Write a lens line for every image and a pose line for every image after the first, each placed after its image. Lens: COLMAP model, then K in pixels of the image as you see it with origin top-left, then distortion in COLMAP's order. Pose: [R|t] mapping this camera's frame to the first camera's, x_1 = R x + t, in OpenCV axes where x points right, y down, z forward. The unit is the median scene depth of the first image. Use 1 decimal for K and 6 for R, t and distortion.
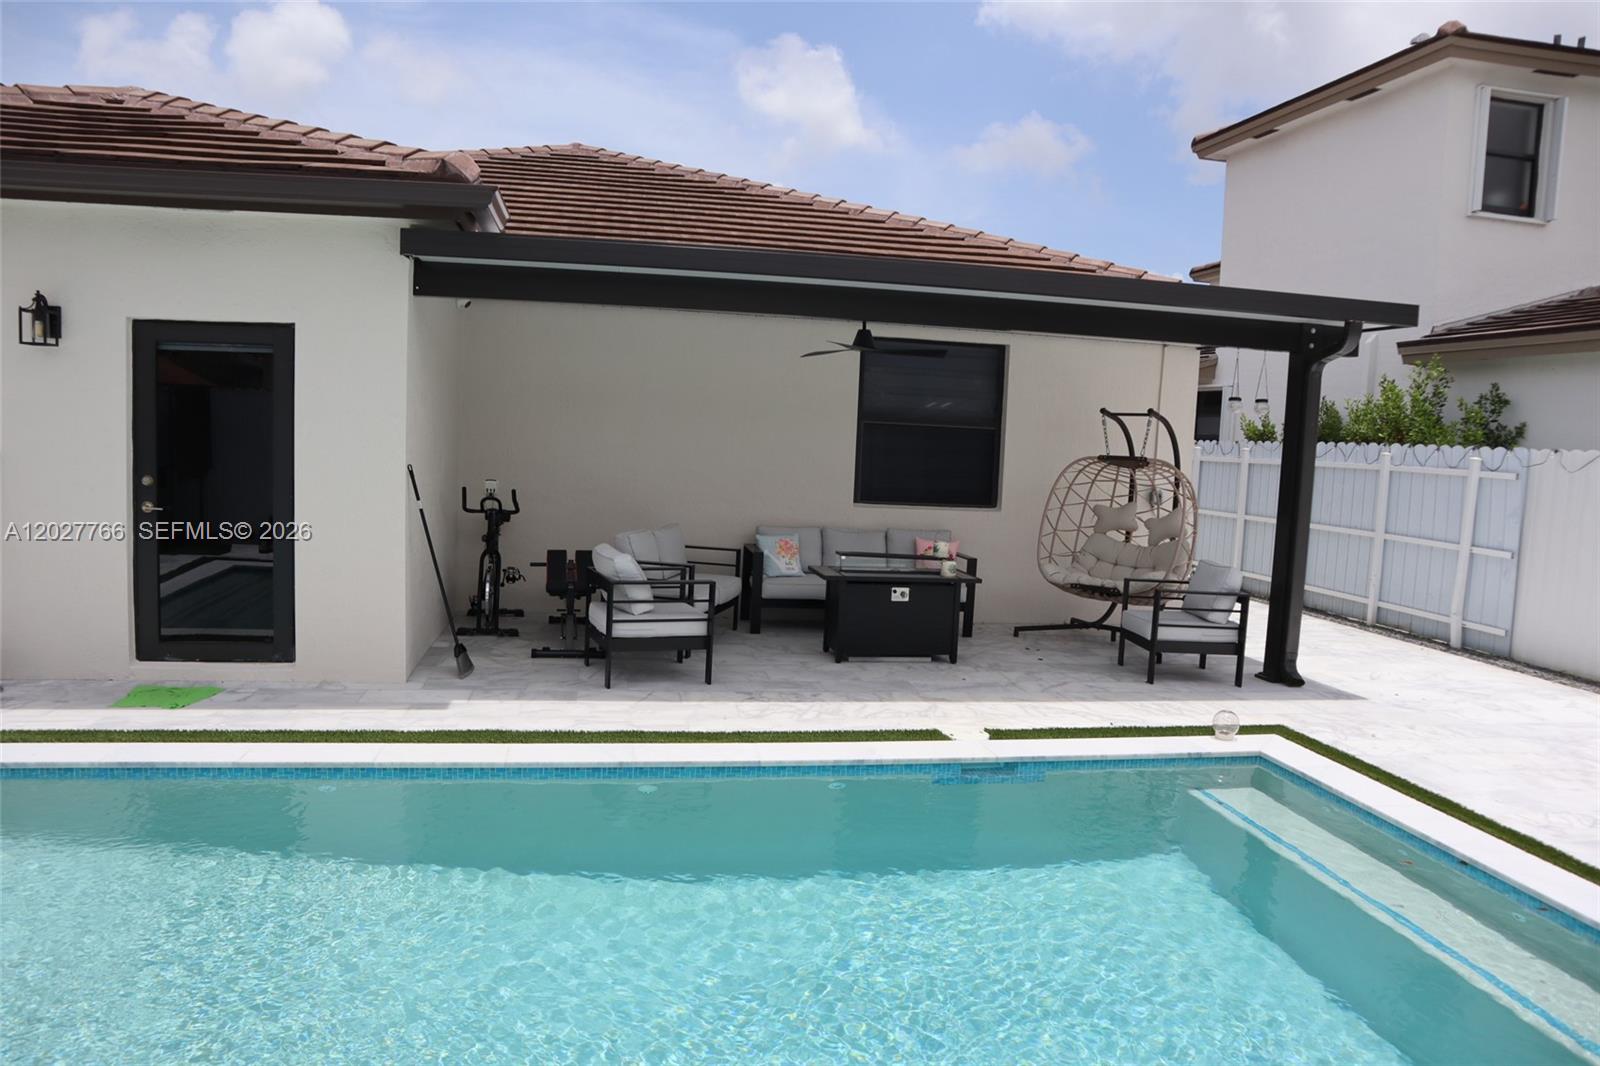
lens RADIAL K [[1142.7, 0, 800.0], [0, 1142.7, 533.0], [0, 0, 1]] dist [-0.004537, -0.001681]
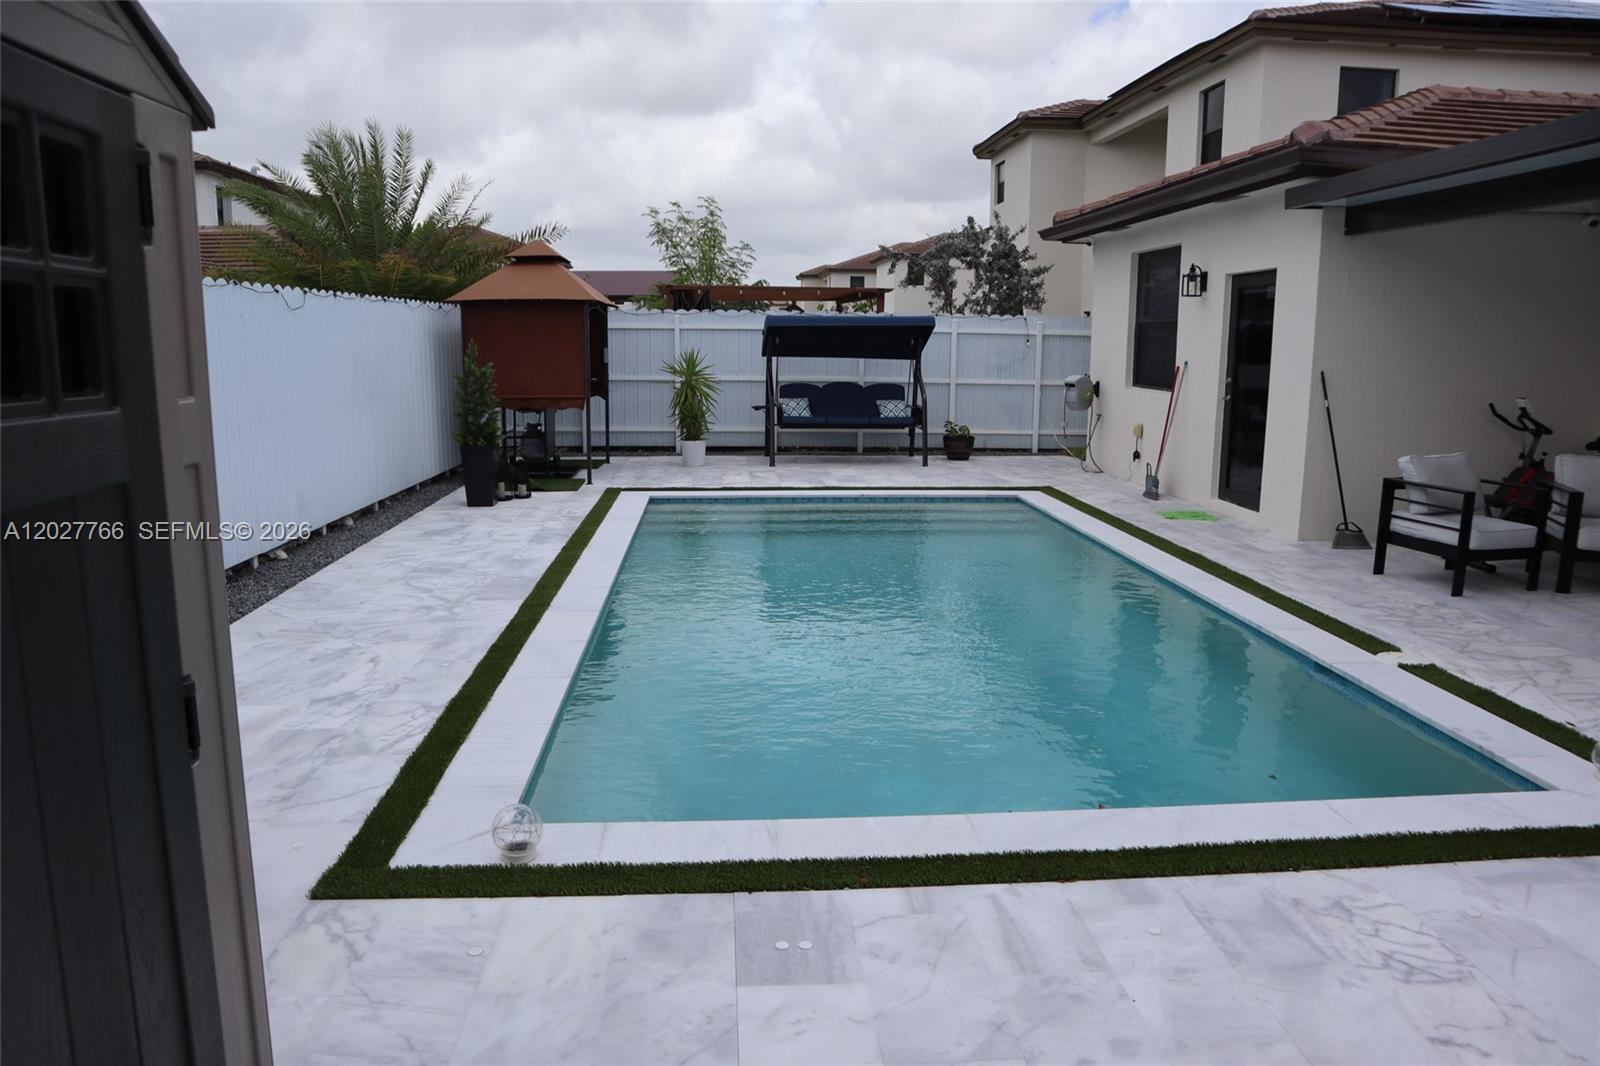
lens RADIAL K [[1105.4, 0, 800.0], [0, 1105.4, 533.0], [0, 0, 1]] dist [-0.119851, 0.074263]
pose [[-0.102582, 0.130201, -0.986167, 0.767379], [-0.114659, 0.983241, 0.141742, 0.012812], [0.988094, 0.127613, -0.085934, 0.472396]]
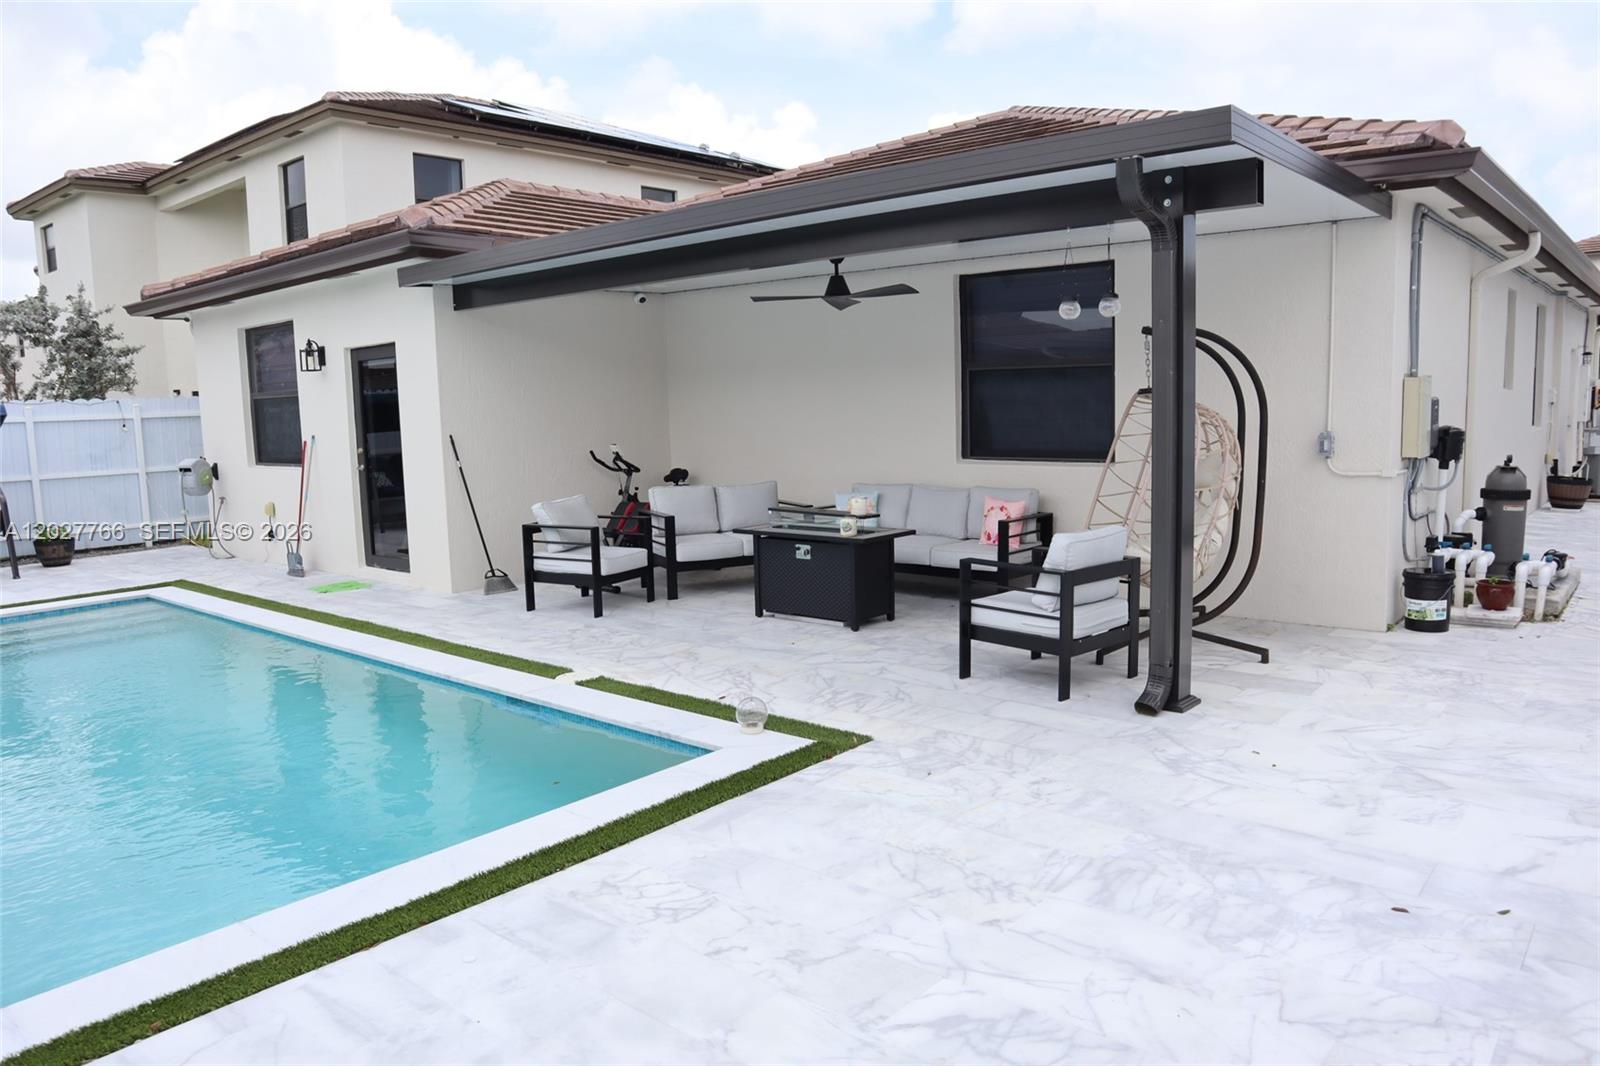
lens RADIAL K [[1105.4, 0, 800.0], [0, 1105.4, 533.0], [0, 0, 1]] dist [-0.119851, 0.074263]
pose [[0.629163, 0.032157, -0.776608, 0.787324], [-0.018511, 0.999480, 0.026390, 0.014400], [0.777053, -0.002228, 0.629431, 0.429026]]
